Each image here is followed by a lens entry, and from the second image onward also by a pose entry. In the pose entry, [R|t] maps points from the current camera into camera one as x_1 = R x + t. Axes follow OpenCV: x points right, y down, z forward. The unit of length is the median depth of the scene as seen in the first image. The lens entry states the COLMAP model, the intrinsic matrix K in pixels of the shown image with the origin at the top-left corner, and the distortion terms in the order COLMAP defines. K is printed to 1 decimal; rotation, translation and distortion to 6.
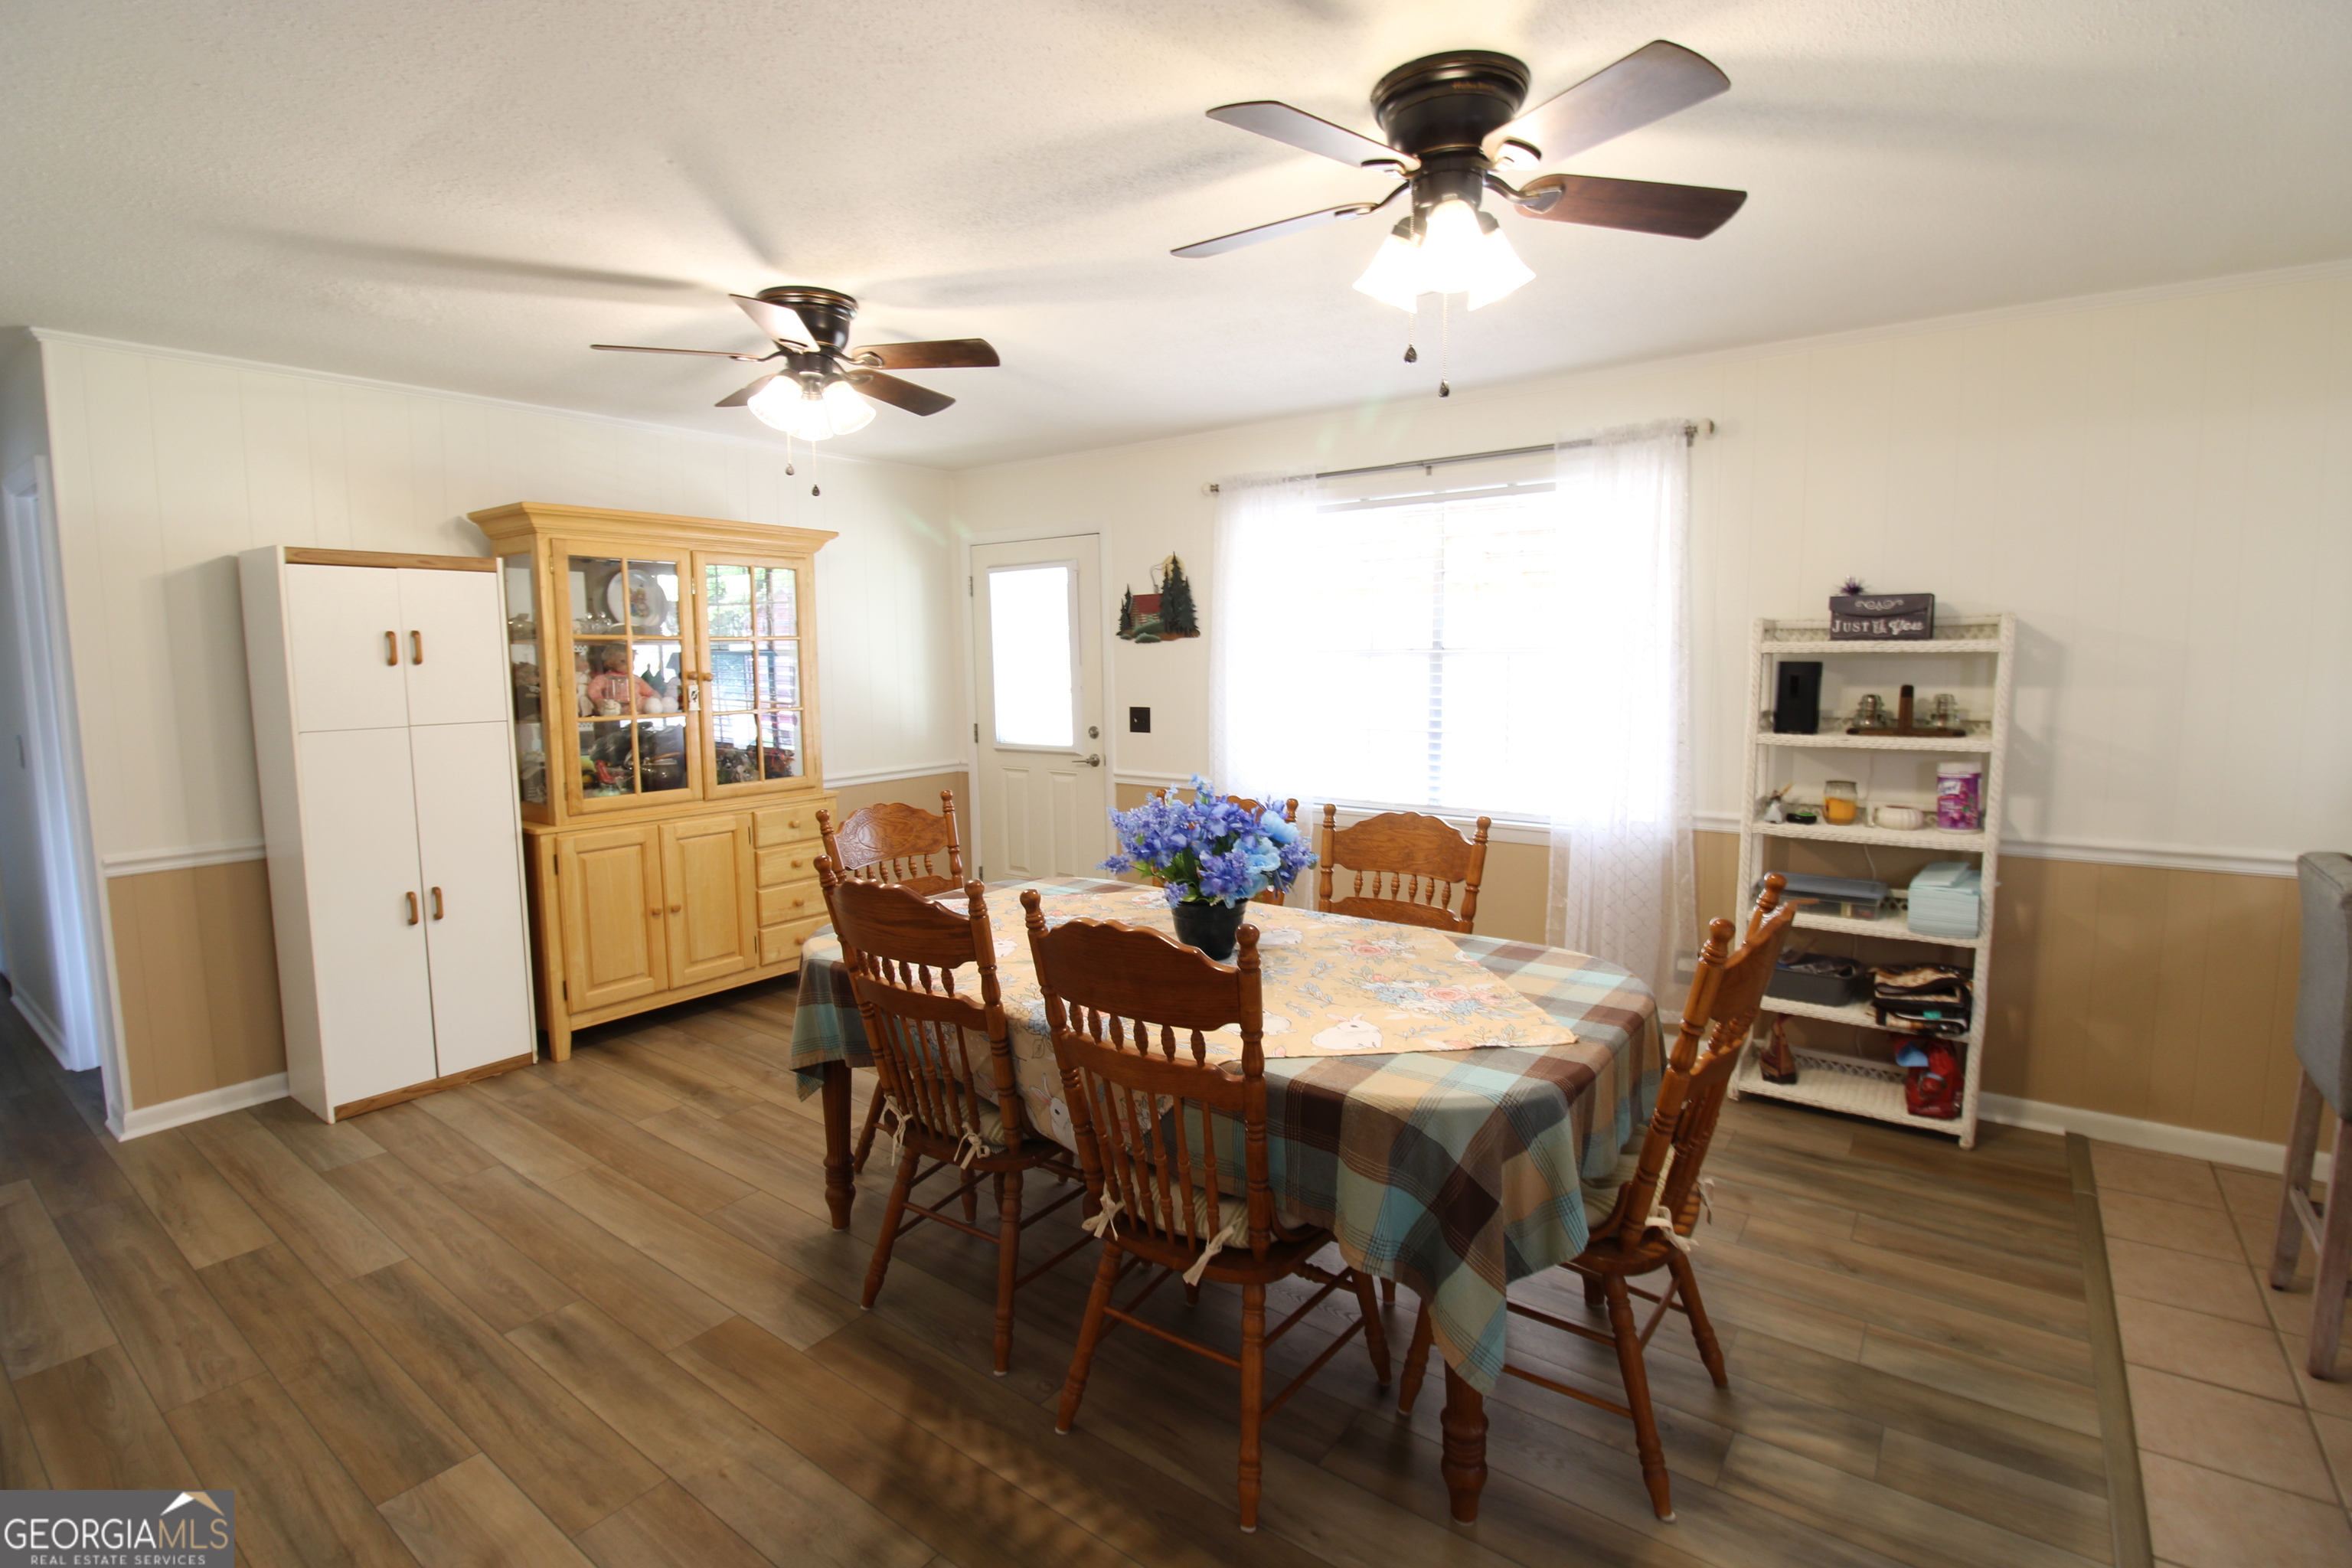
lens RADIAL K [[1093.2, 0, 1179.4], [0, 1093.2, 772.0], [0, 0, 1]] dist [-0.001022, -0.010166]
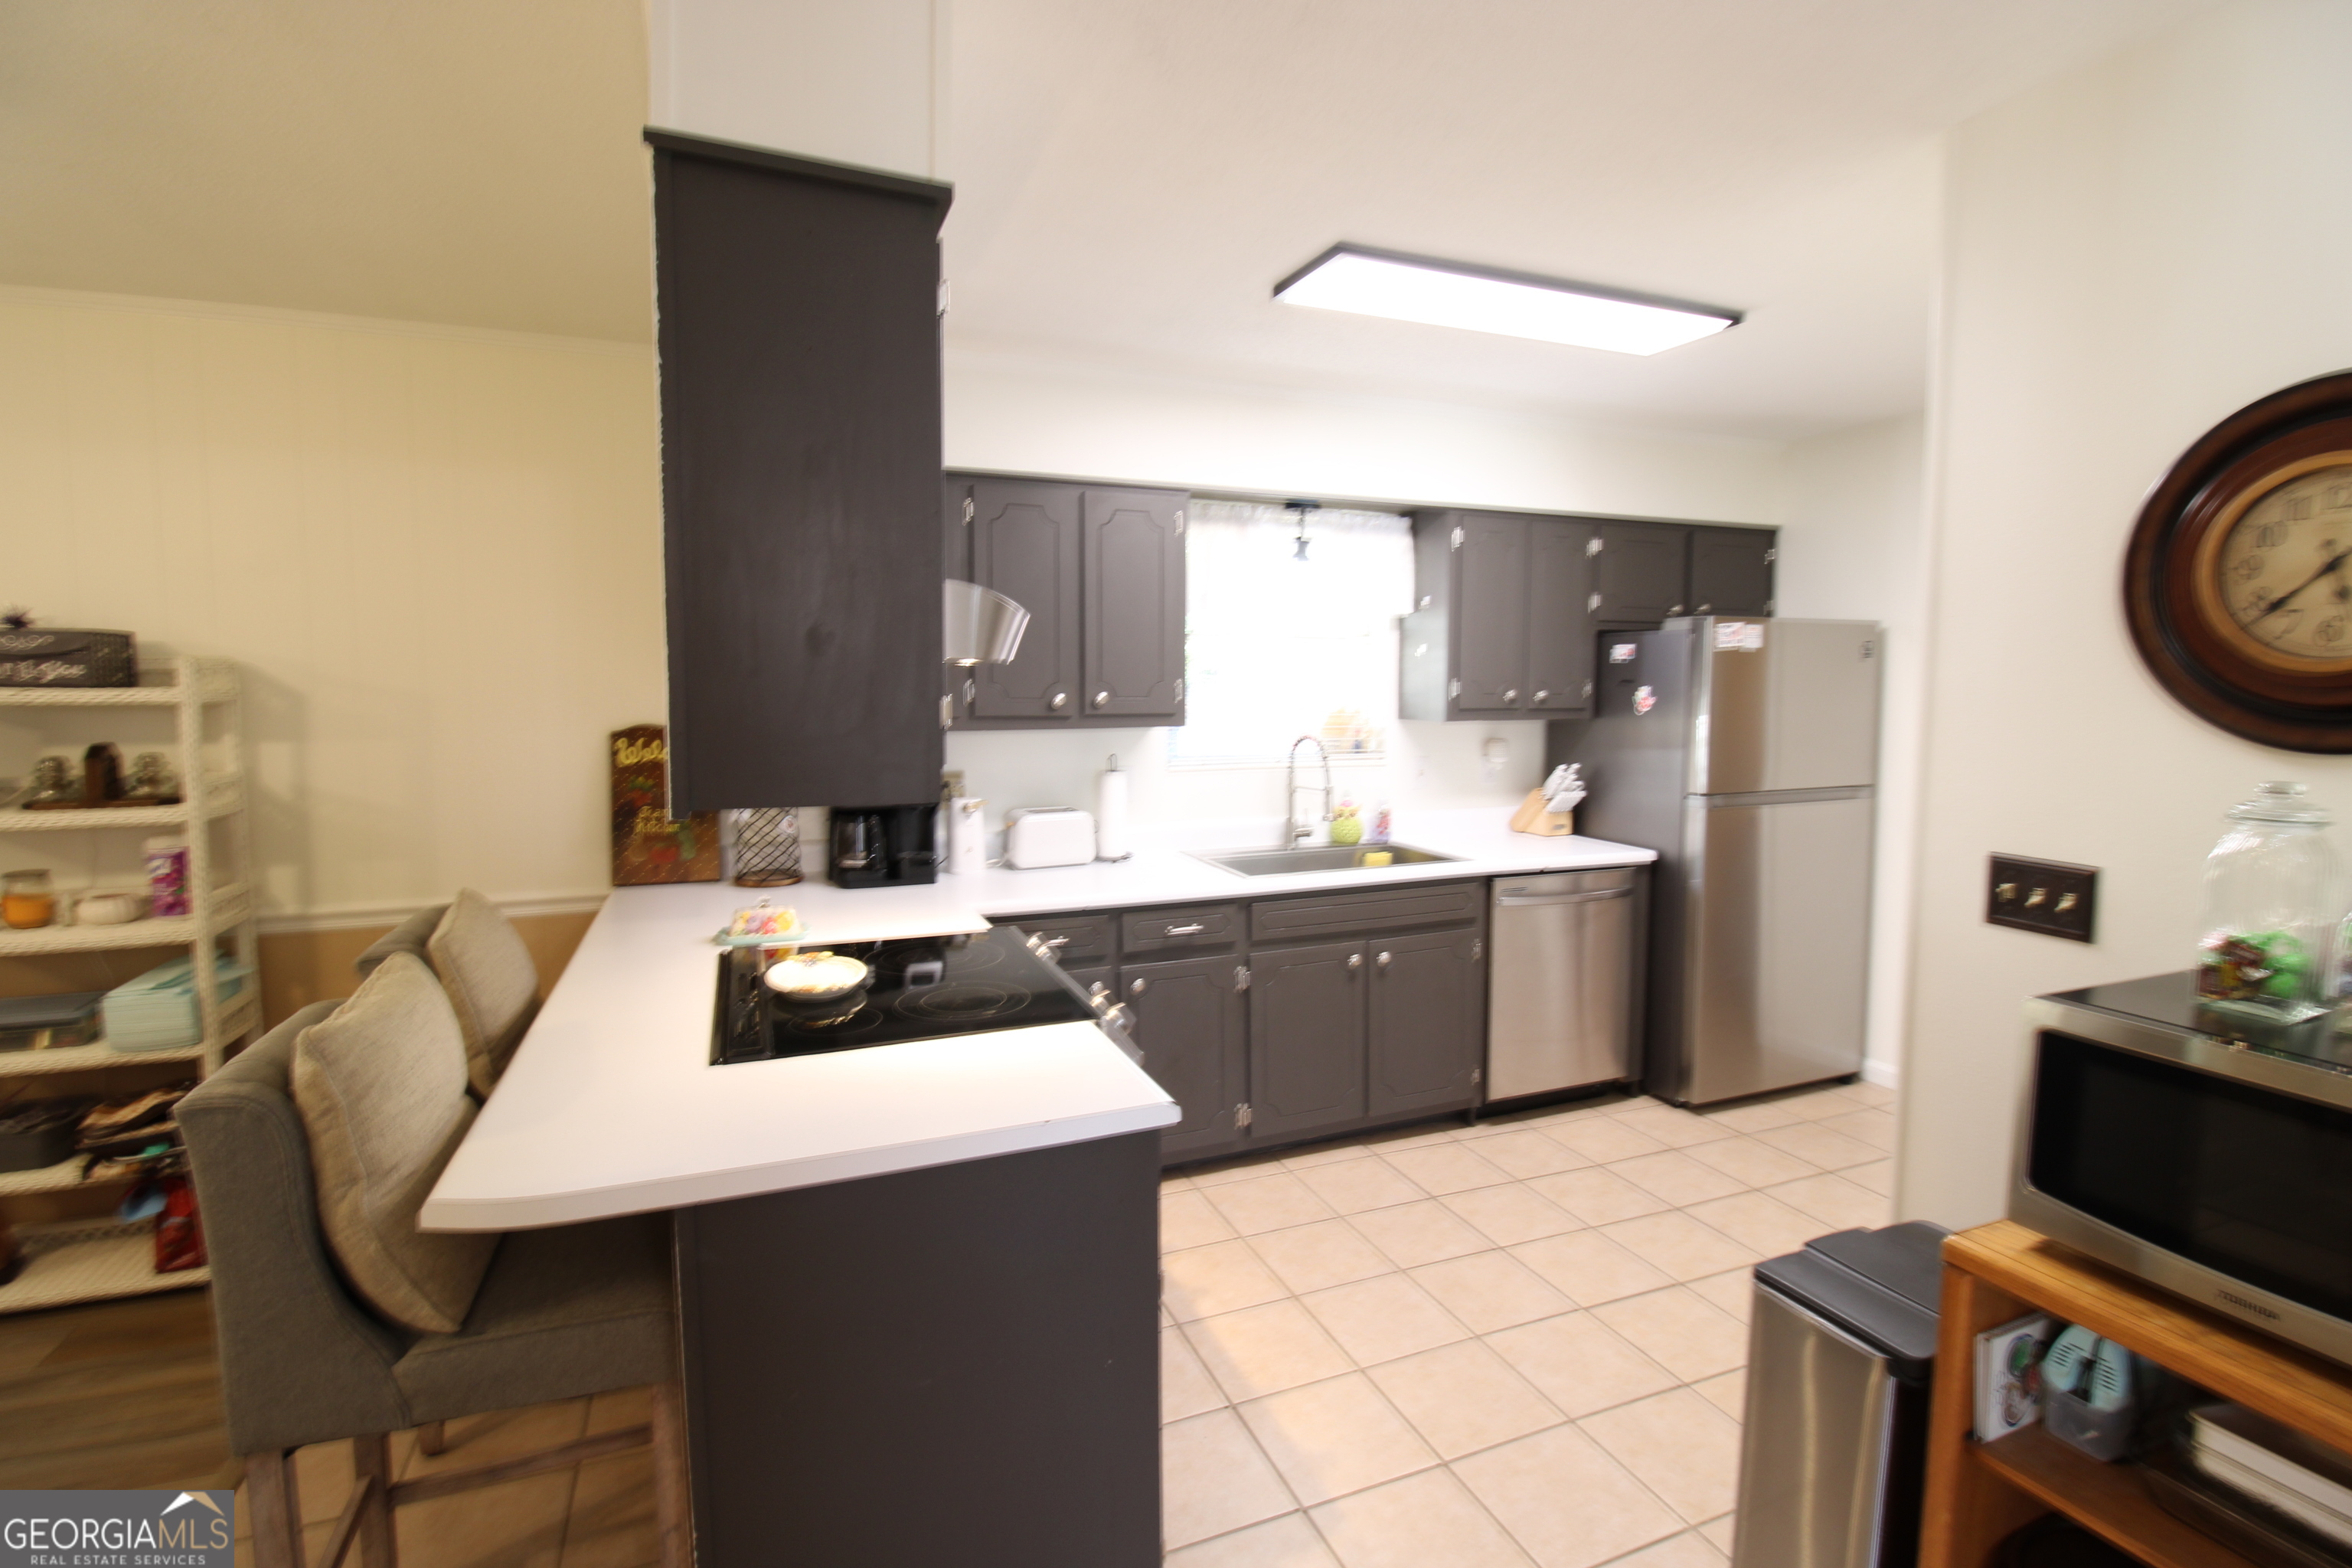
lens RADIAL K [[1099.1, 0, 1189.9], [0, 1099.1, 771.1], [0, 0, 1]] dist [0.002136, -0.011654]
pose [[0.516449, -0.053167, 0.854666, 0.386994], [0.086597, 0.996197, 0.009643, 0.001351], [-0.851928, 0.069031, 0.519089, -0.089705]]
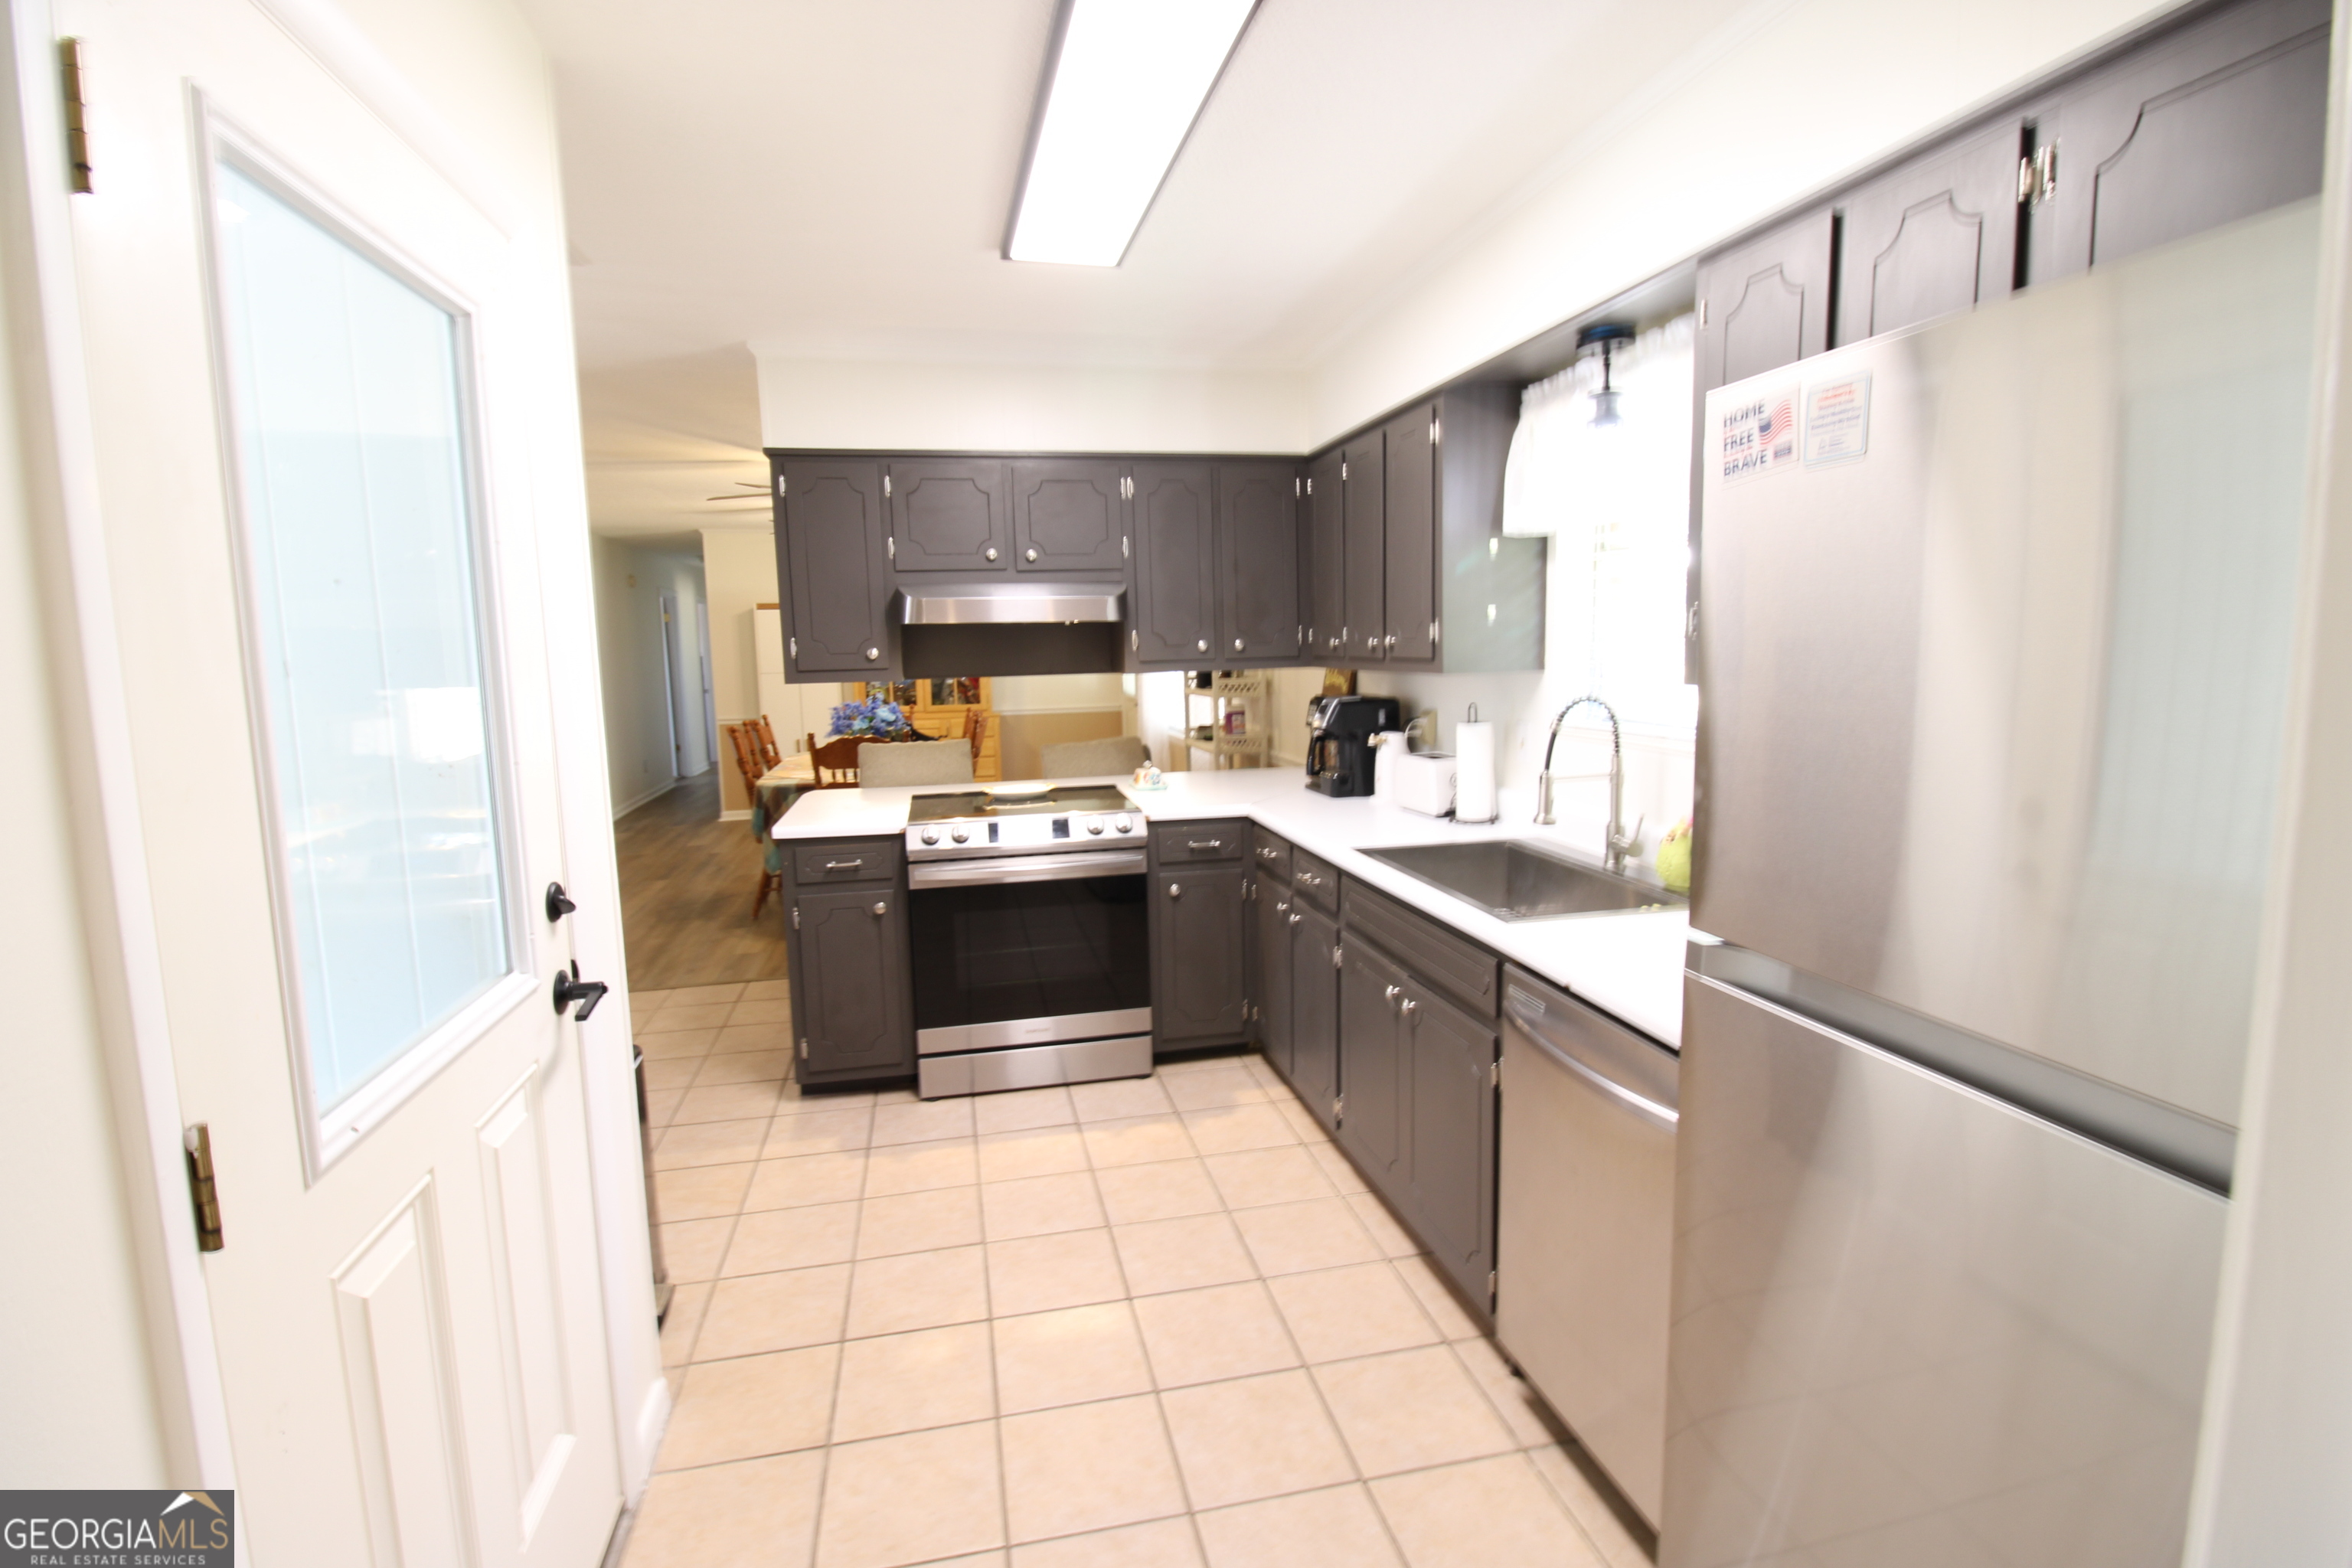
lens RADIAL K [[1093.2, 0, 1179.4], [0, 1093.2, 772.0], [0, 0, 1]] dist [-0.001022, -0.010166]
pose [[0.748951, 0.072199, -0.658681, 1.789919], [-0.063210, 0.997298, 0.037442, 0.029582], [0.659604, 0.013593, 0.751490, -0.364155]]
